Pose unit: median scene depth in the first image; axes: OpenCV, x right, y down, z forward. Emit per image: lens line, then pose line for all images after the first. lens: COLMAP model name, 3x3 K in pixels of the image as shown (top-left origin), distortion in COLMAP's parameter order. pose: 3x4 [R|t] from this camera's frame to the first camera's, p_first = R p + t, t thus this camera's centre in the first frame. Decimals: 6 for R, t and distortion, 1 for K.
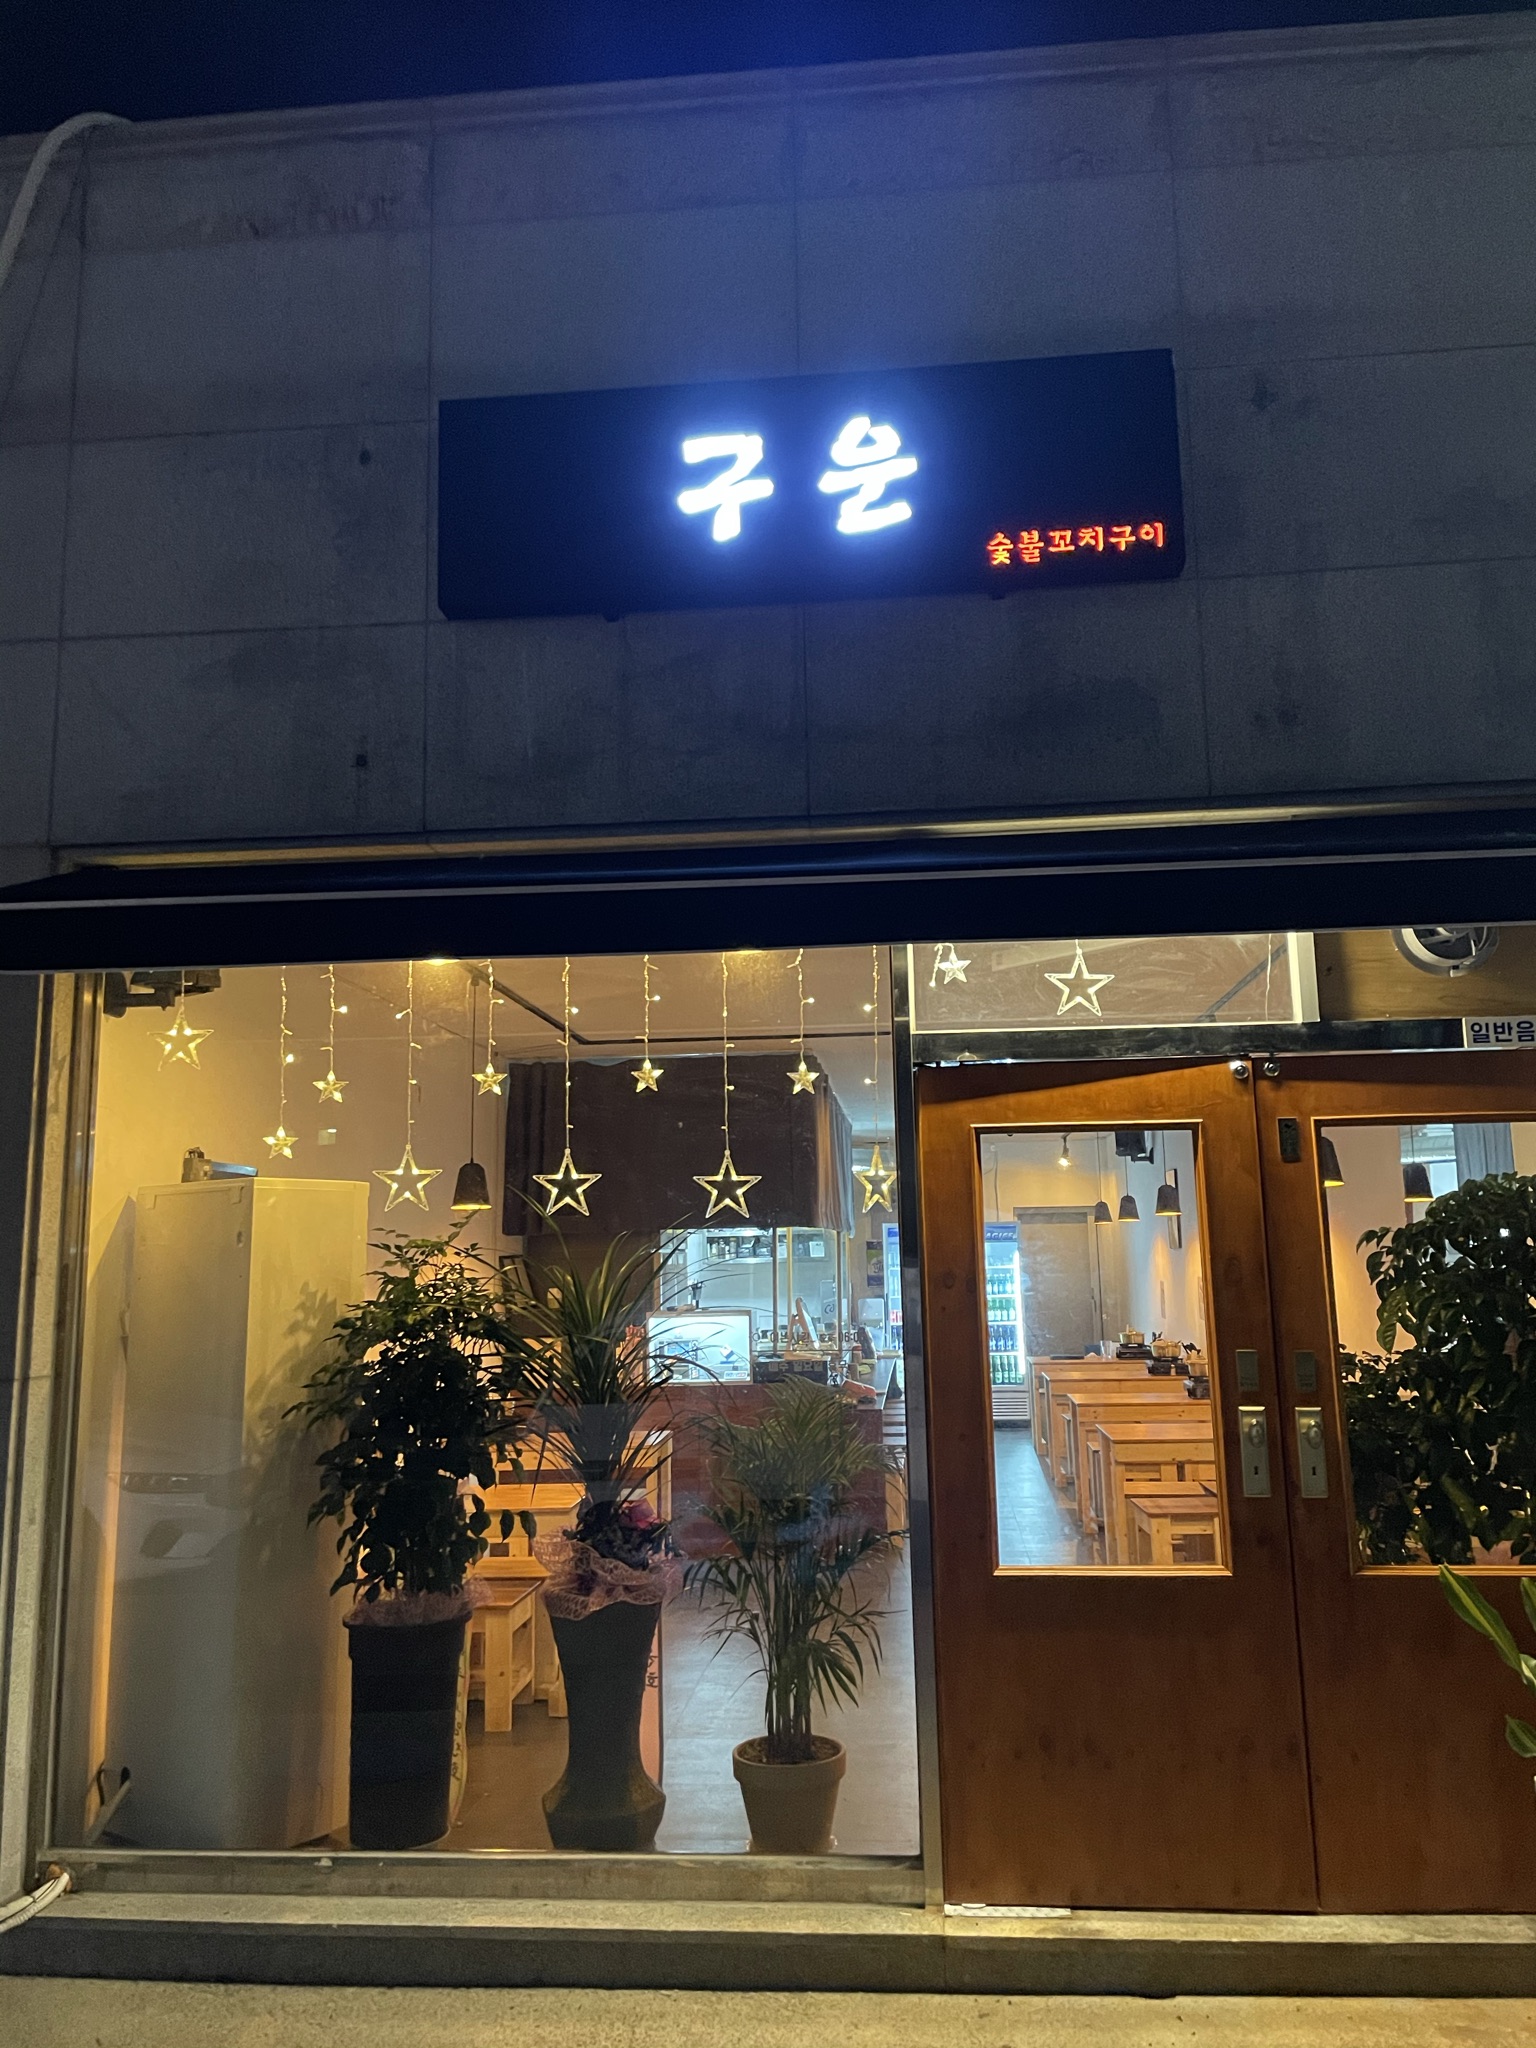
lens RADIAL K [[1579.1, 0, 767.1], [0, 1579.1, 979.3], [0, 0, 1]] dist [0.003411, 0.000328]
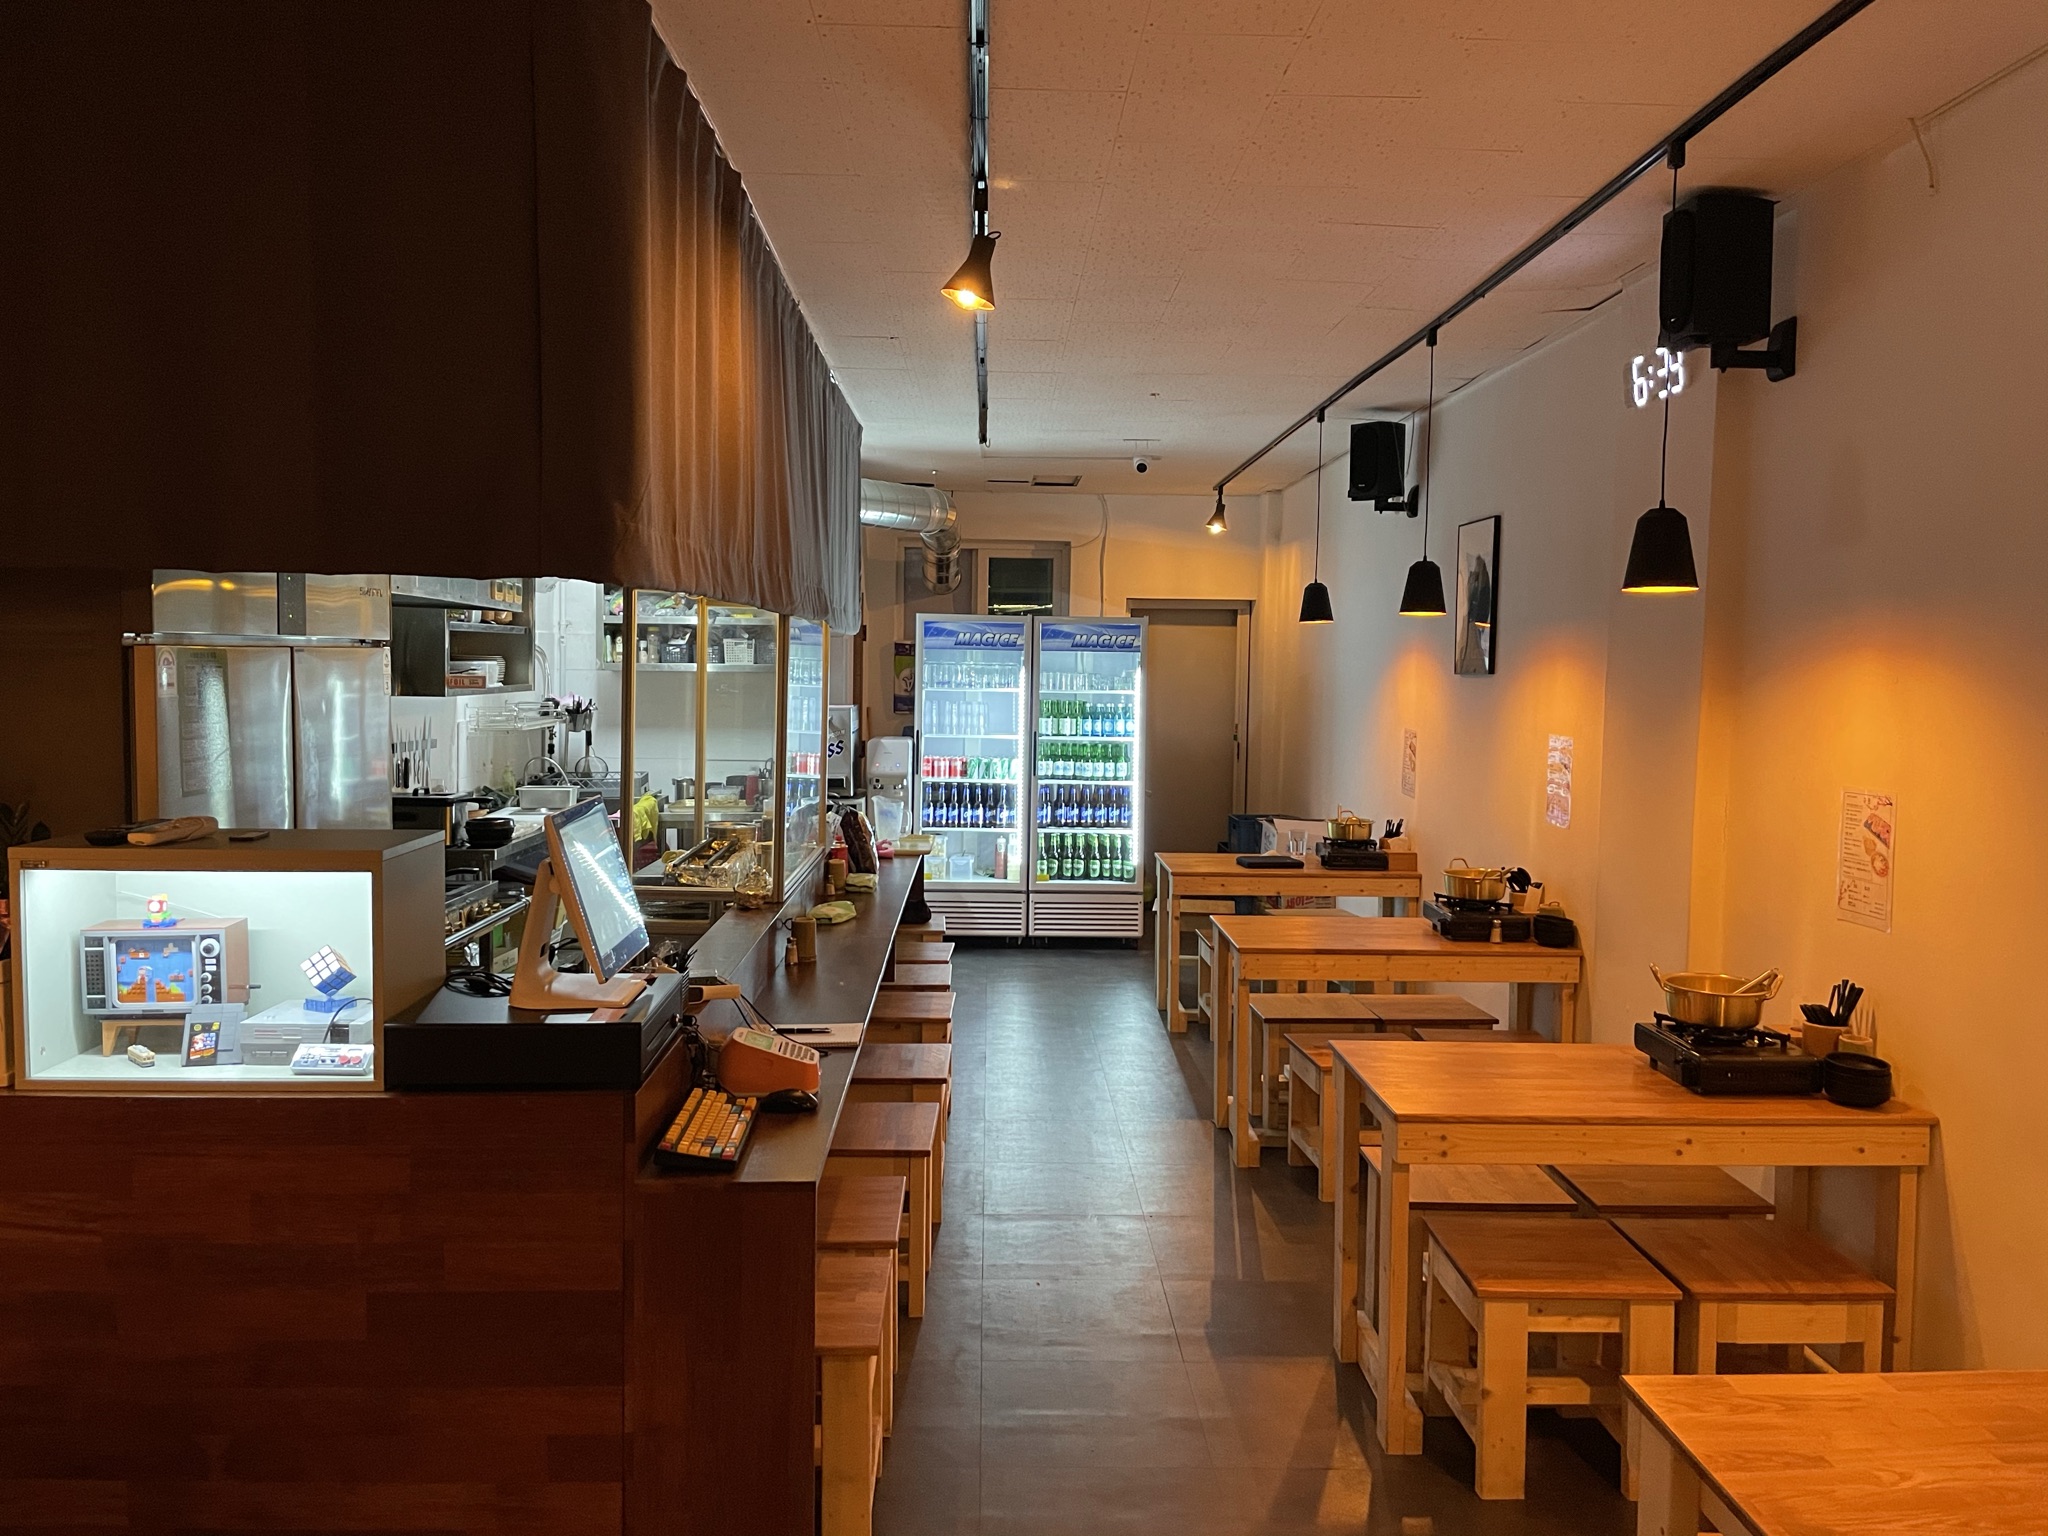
lens RADIAL K [[1579.1, 0, 1024.0], [0, 1579.1, 768.0], [0, 0, 1]] dist [0.003411, 0.000328]
pose [[0.991810, 0.025421, 0.125163, 0.042348], [-0.054635, 0.970246, 0.235876, 0.071793], [-0.115443, -0.240783, 0.963689, 0.425685]]
